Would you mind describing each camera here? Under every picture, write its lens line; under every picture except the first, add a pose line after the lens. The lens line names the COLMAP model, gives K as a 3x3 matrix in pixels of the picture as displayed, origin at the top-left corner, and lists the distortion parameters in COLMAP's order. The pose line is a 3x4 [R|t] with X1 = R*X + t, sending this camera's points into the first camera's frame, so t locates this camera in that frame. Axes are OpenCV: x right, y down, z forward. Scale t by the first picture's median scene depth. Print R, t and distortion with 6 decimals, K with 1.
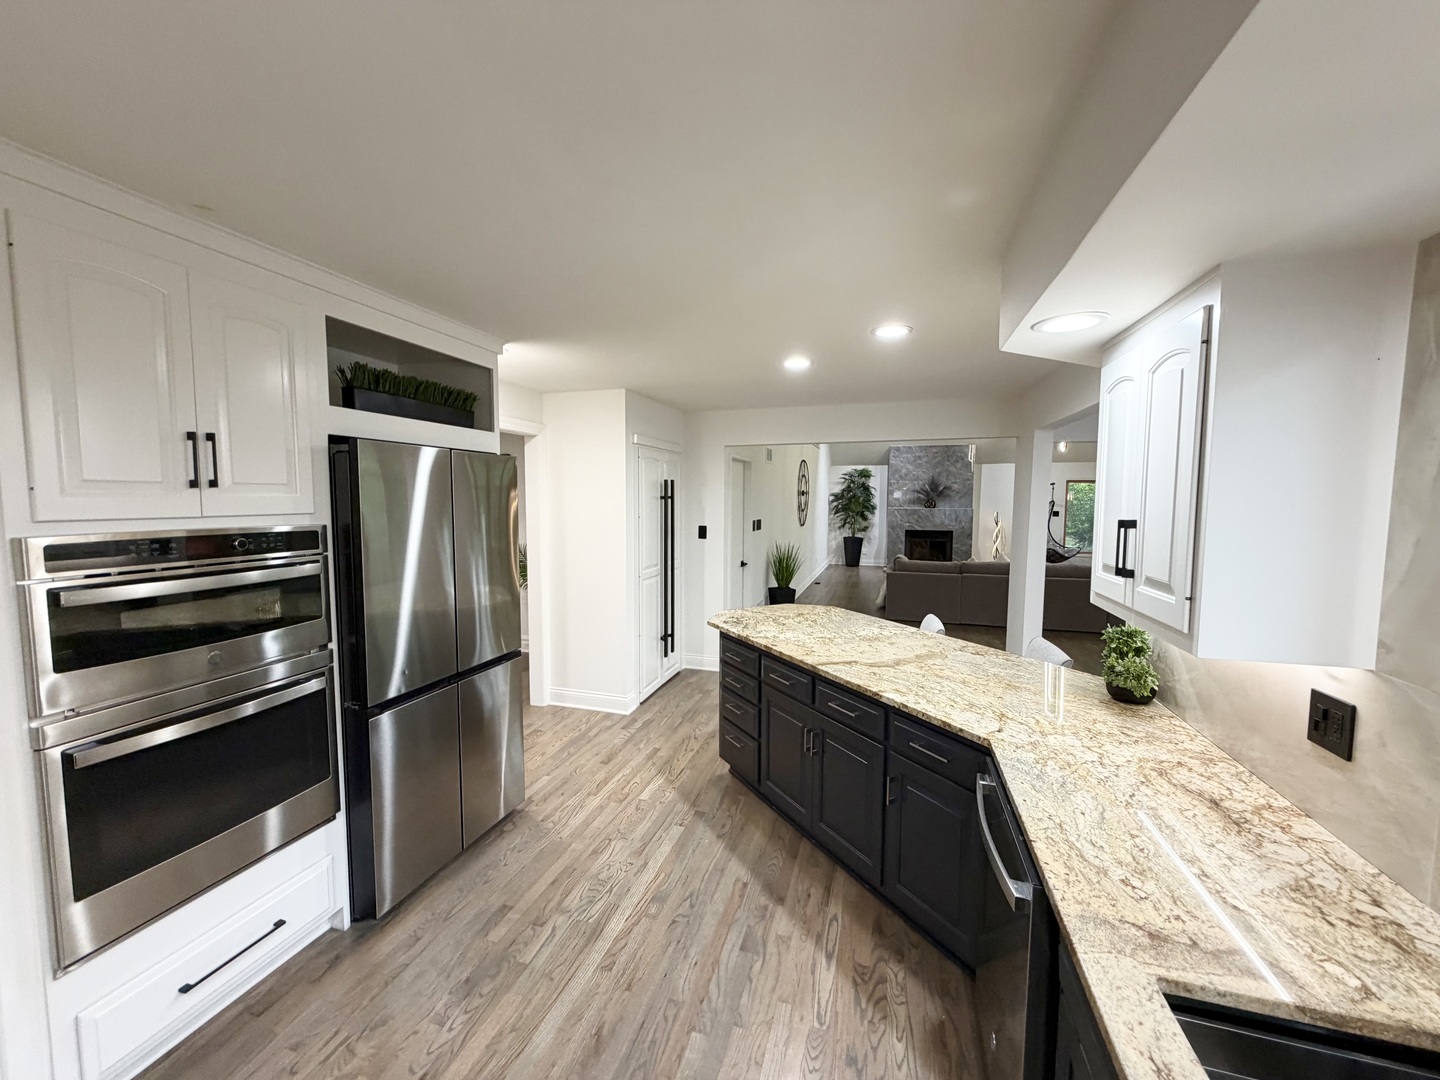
lens RADIAL K [[576.6, 0, 713.2], [0, 576.6, 542.5], [0, 0, 1]] dist [0.001308, -0.000233]
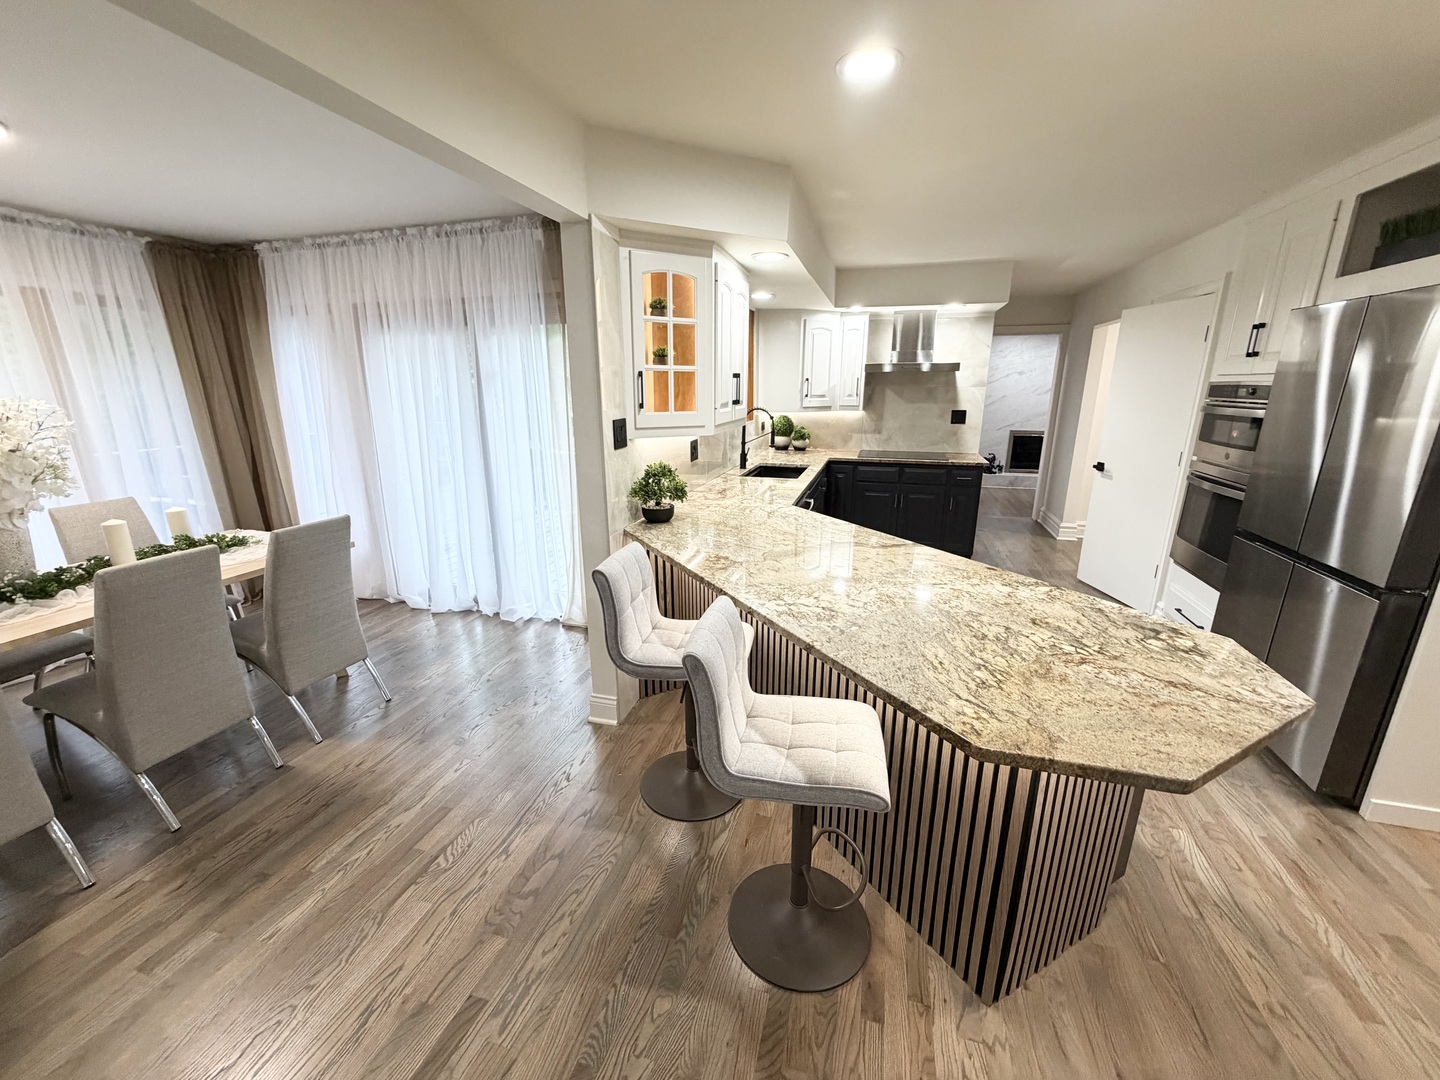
lens RADIAL K [[576.6, 0, 721.5], [0, 576.6, 542.2], [0, 0, 1]] dist [0.001308, -0.000233]
pose [[-0.999749, 0.002456, -0.022256, 0.707334], [-0.005228, 0.940877, 0.338708, -0.139620], [0.021772, 0.338739, -0.940628, 2.584825]]
